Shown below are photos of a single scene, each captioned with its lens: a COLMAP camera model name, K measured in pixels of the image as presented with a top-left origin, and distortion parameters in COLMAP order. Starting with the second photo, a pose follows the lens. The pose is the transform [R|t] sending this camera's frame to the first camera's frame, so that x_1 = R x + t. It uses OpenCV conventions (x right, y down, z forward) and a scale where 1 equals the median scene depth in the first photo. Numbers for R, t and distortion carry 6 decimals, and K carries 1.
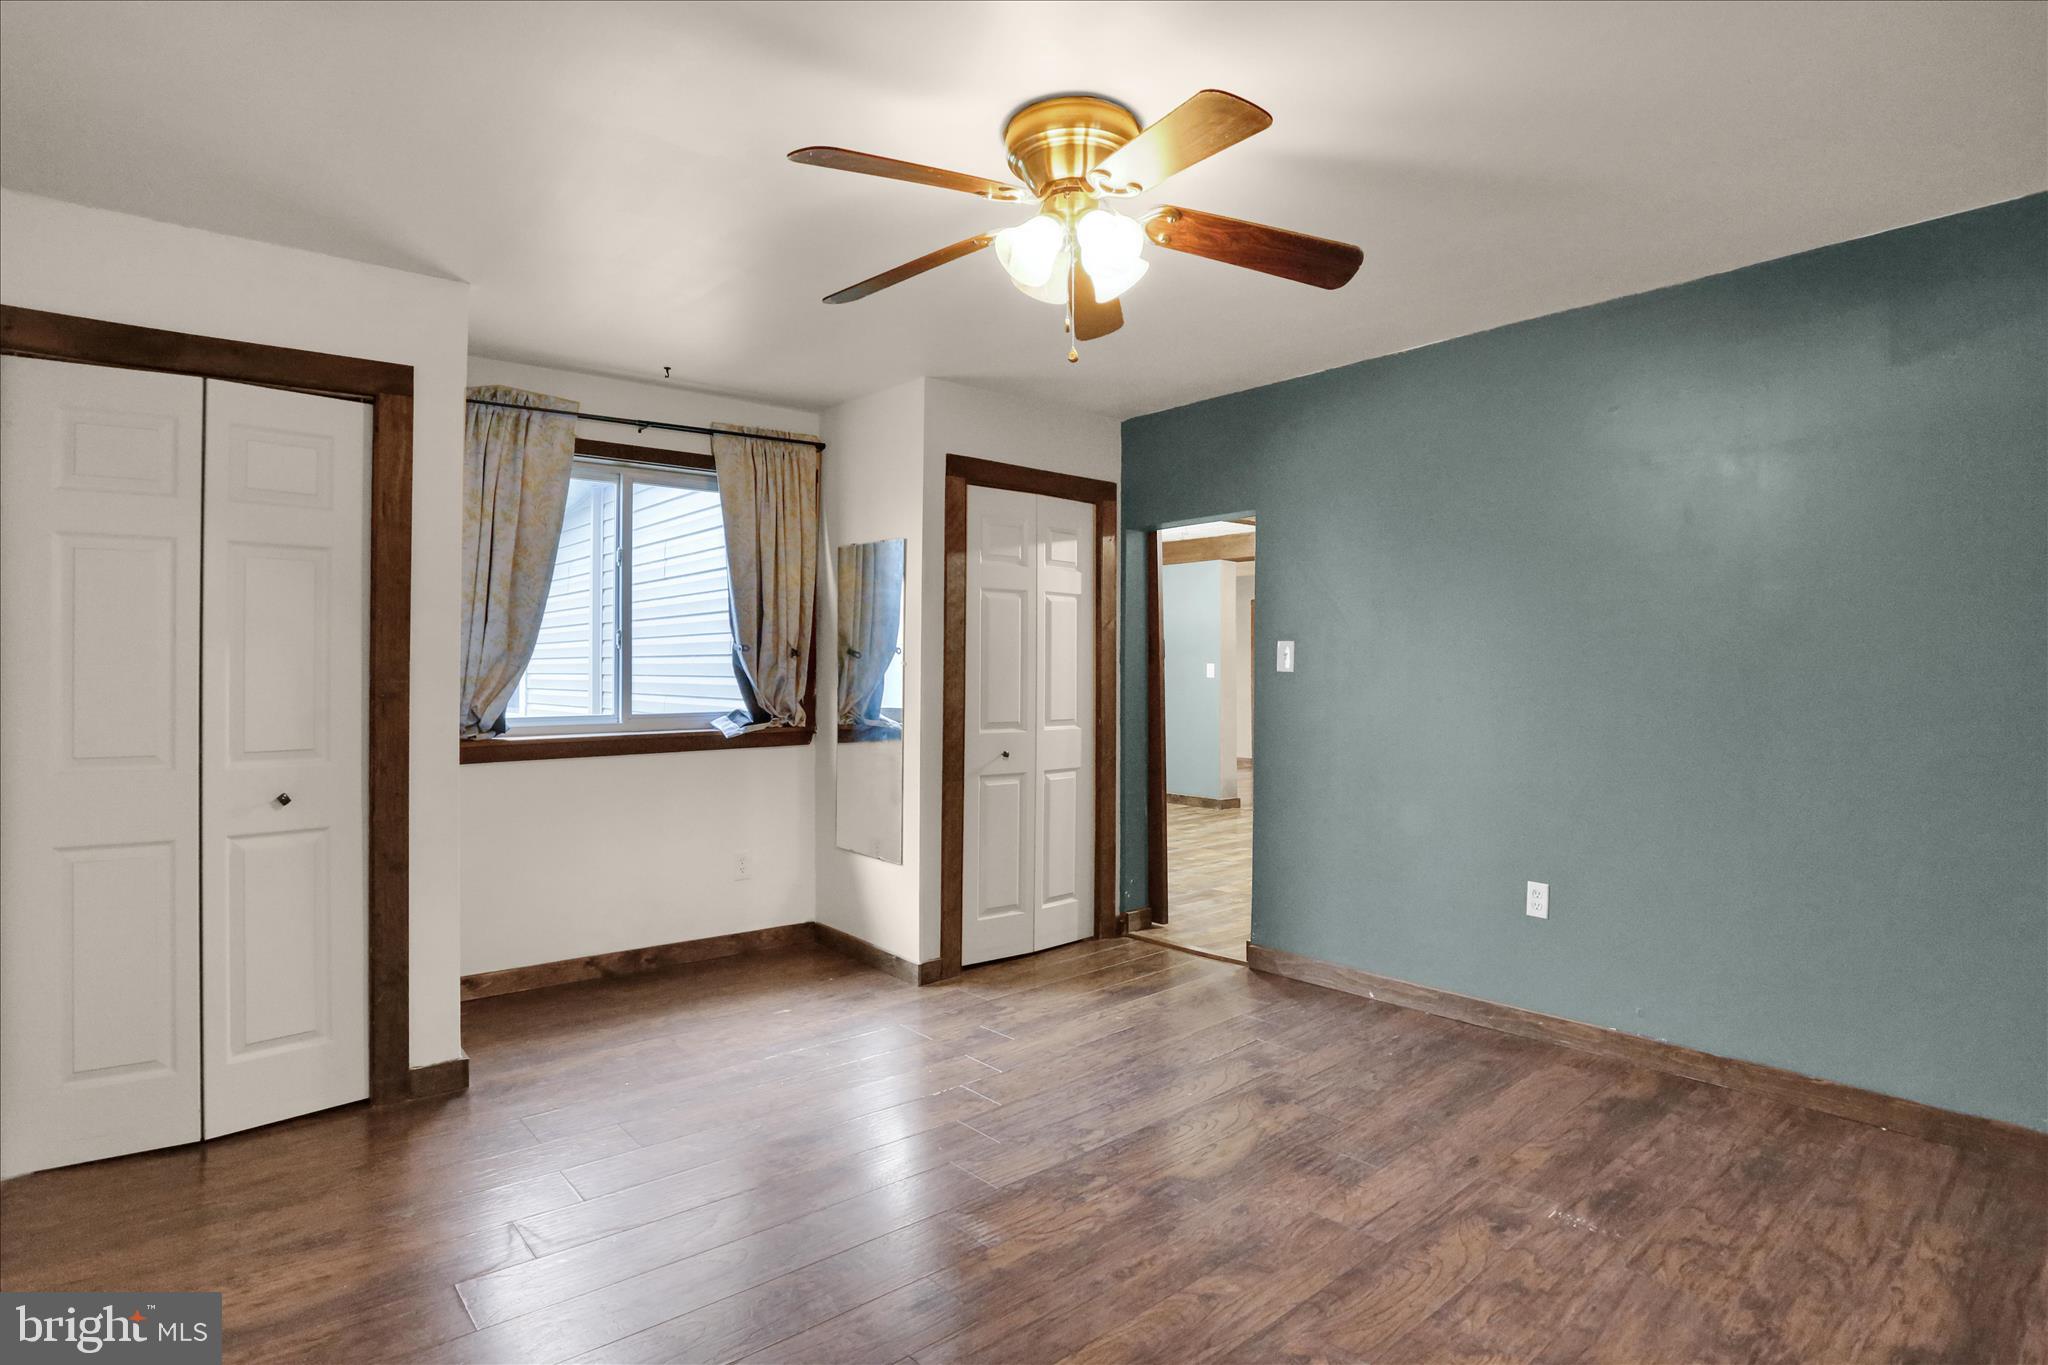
lens RADIAL K [[1033.4, 0, 1033.6], [0, 1033.4, 671.1], [0, 0, 1]] dist [-0.065701, 0.033890]
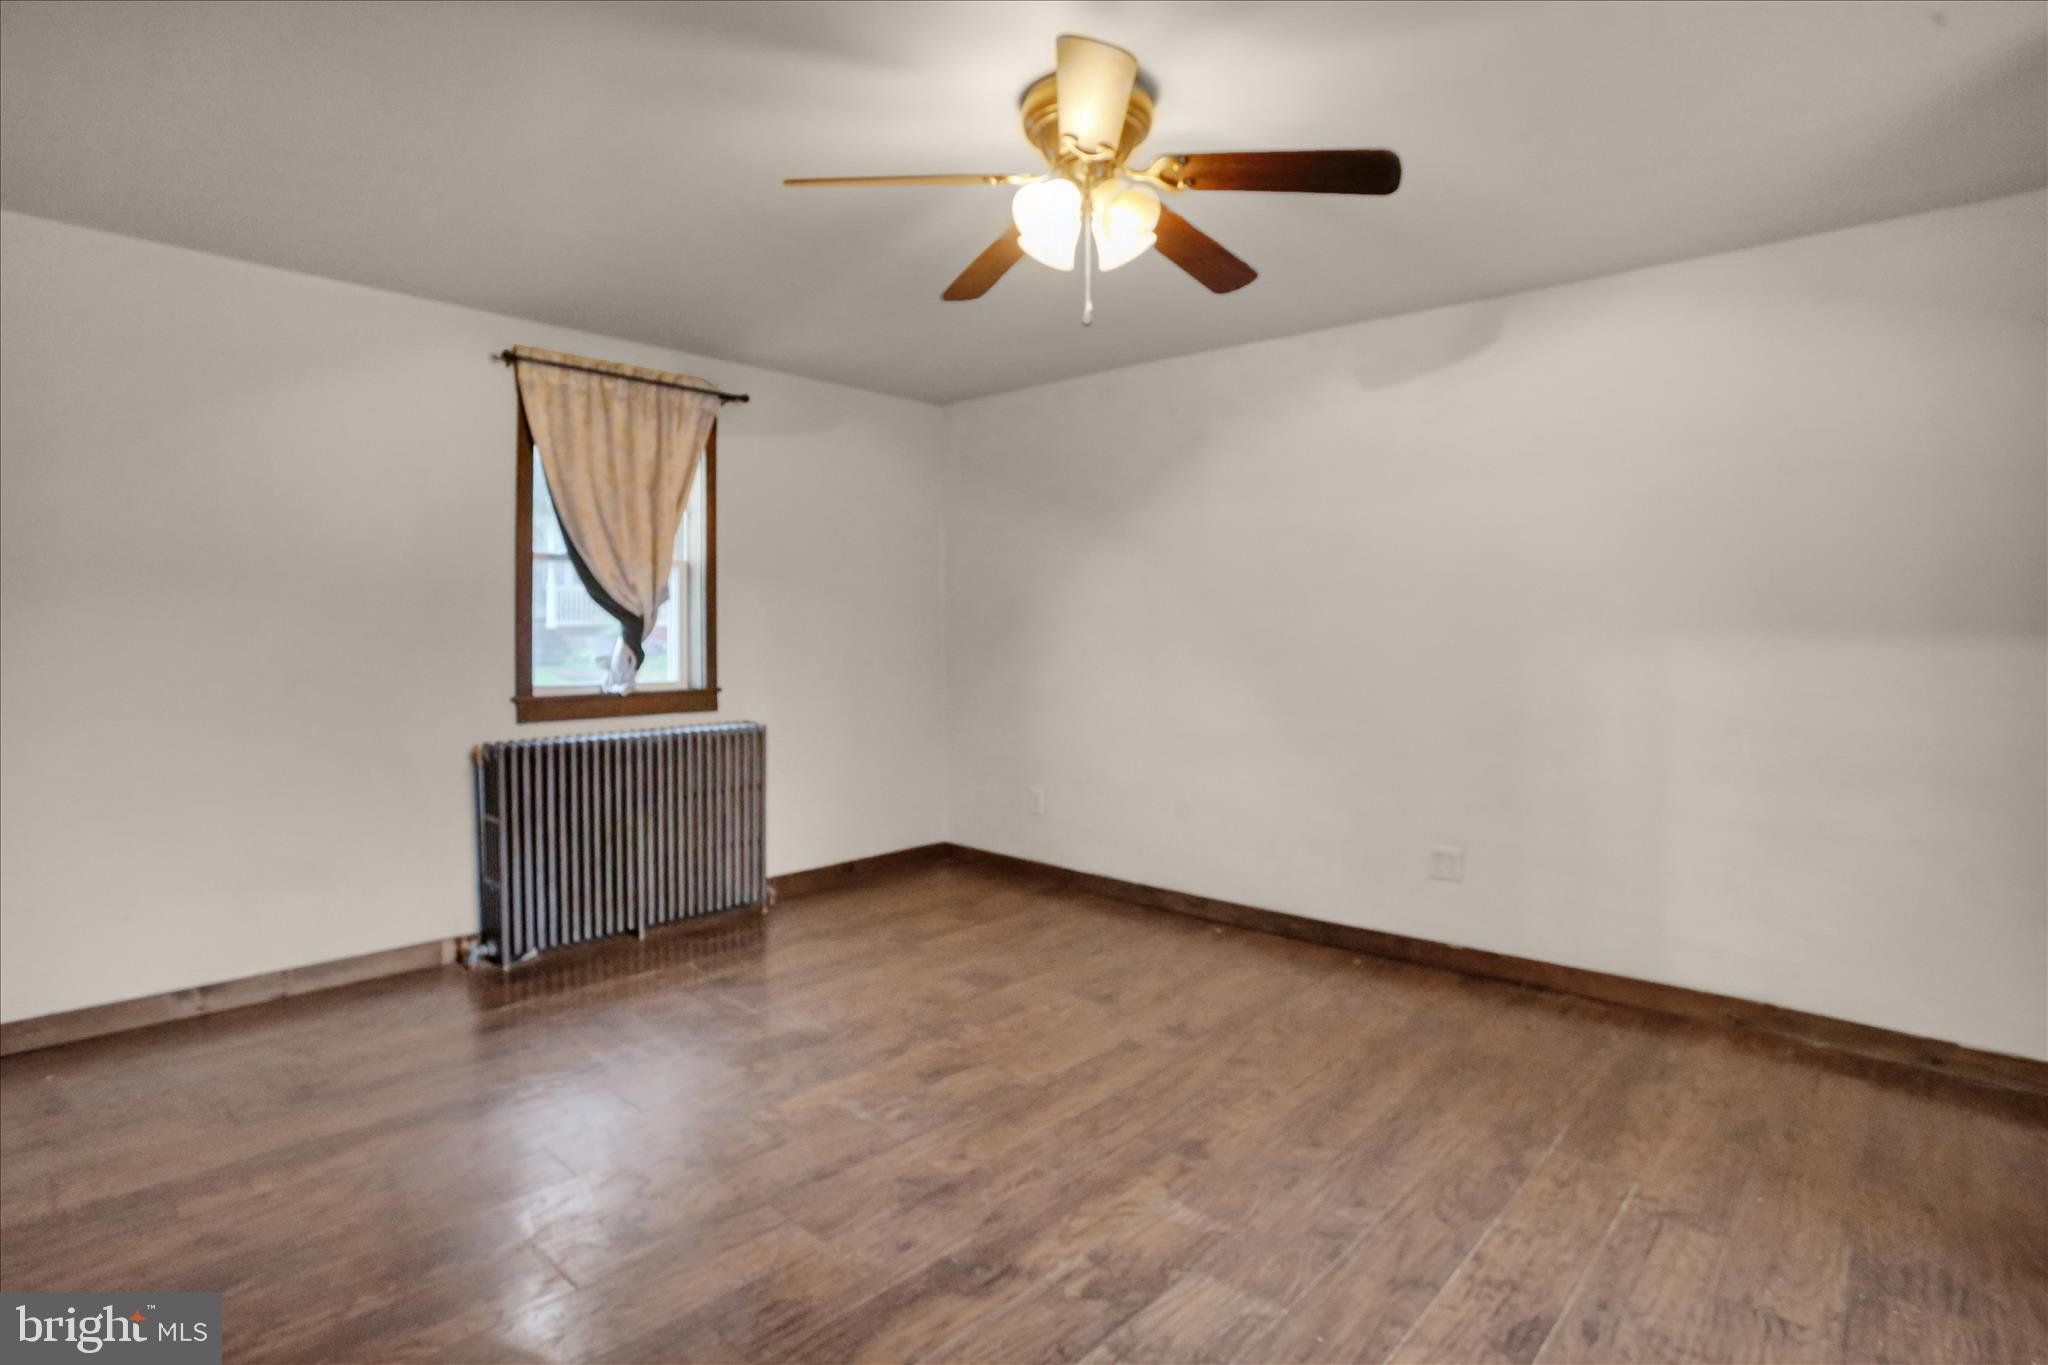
lens RADIAL K [[1033.4, 0, 1033.6], [0, 1033.4, 671.1], [0, 0, 1]] dist [-0.065701, 0.033890]
pose [[-0.991439, 0.003715, -0.130521, 0.220526], [-0.001123, 0.999316, 0.036974, 0.007171], [0.130569, 0.036804, -0.990756, 1.981438]]
